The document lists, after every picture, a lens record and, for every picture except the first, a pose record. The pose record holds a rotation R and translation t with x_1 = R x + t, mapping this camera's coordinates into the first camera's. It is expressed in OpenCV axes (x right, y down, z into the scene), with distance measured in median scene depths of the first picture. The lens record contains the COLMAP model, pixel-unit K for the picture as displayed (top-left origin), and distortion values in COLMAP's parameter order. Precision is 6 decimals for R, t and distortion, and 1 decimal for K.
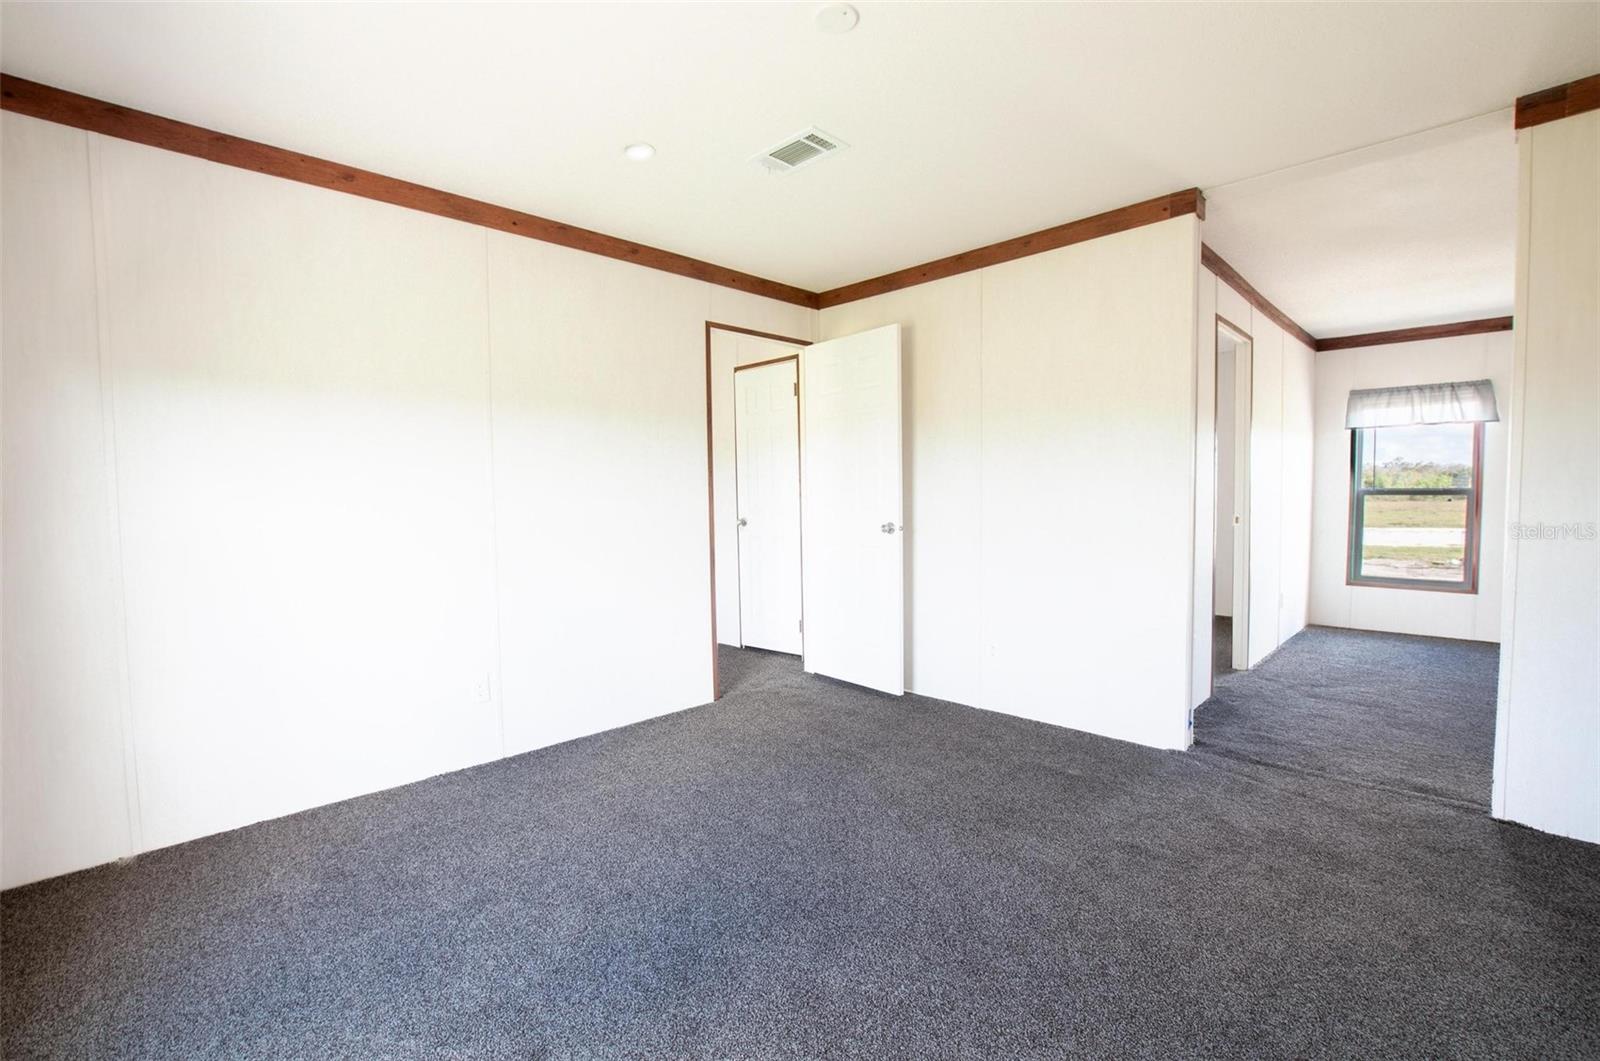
lens RADIAL K [[710.6, 0, 800.9], [0, 710.6, 535.1], [0, 0, 1]] dist [-0.036250, 0.008207]
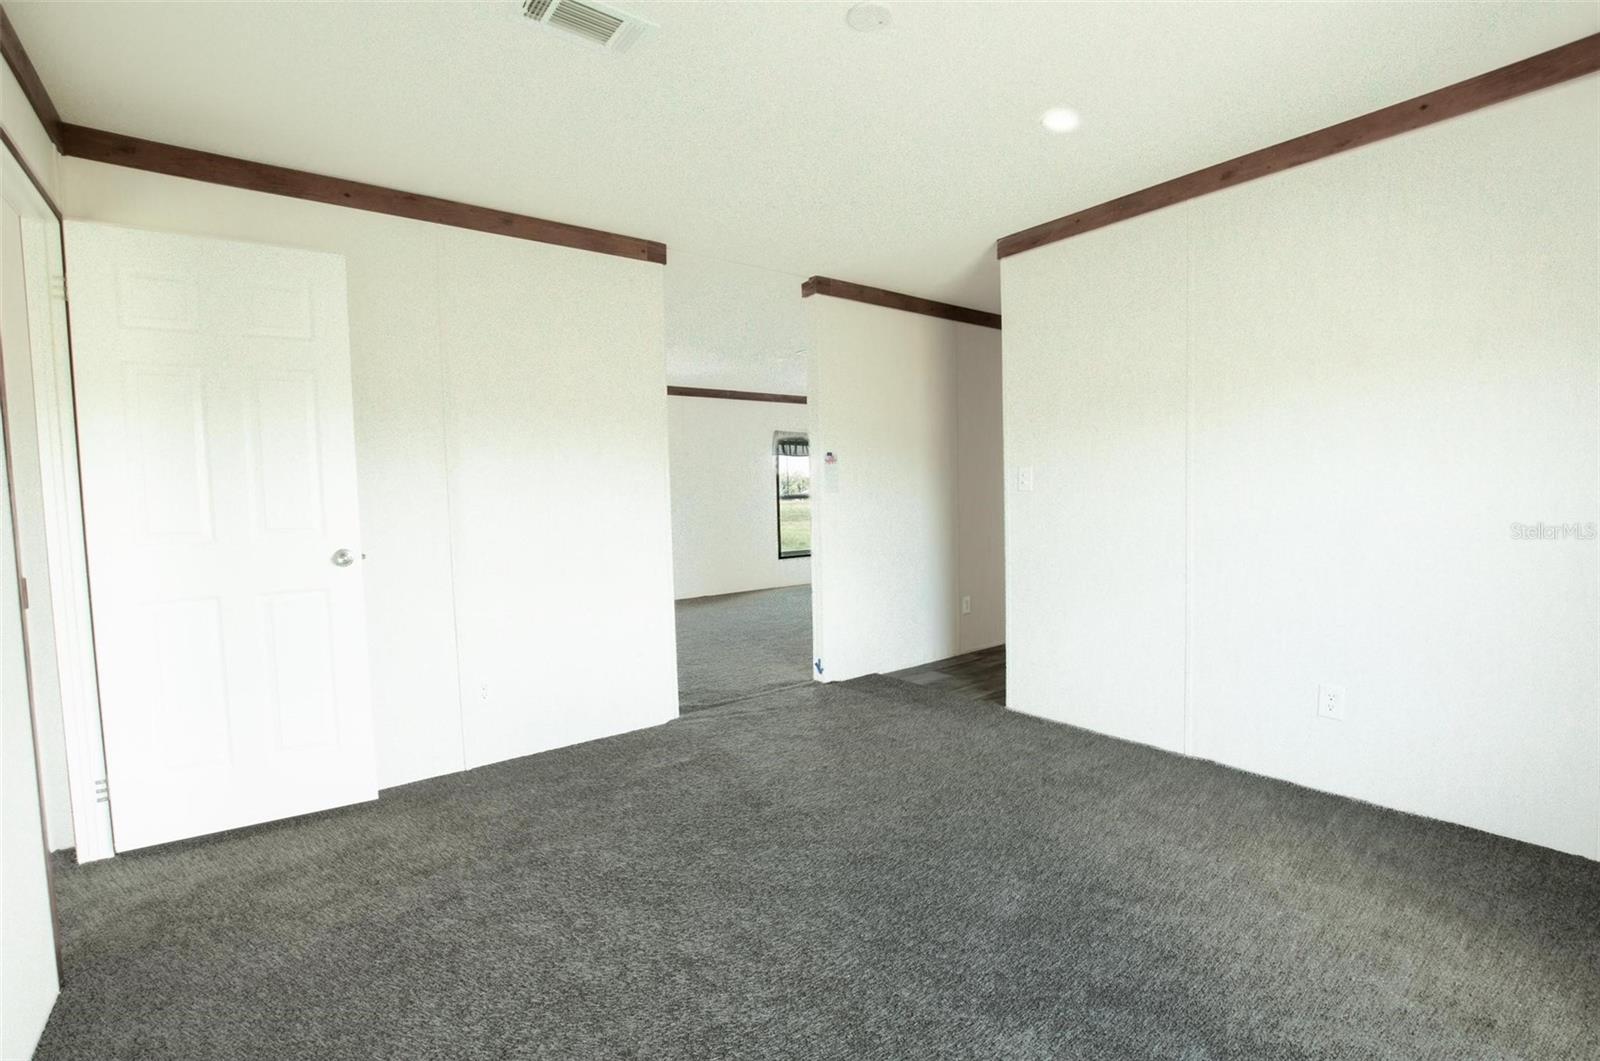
lens RADIAL K [[710.6, 0, 800.9], [0, 710.6, 535.1], [0, 0, 1]] dist [-0.036250, 0.008207]
pose [[0.133806, -0.047491, 0.989869, -0.651349], [0.078985, 0.996185, 0.037117, -0.029613], [-0.987855, 0.073218, 0.137046, 0.669895]]
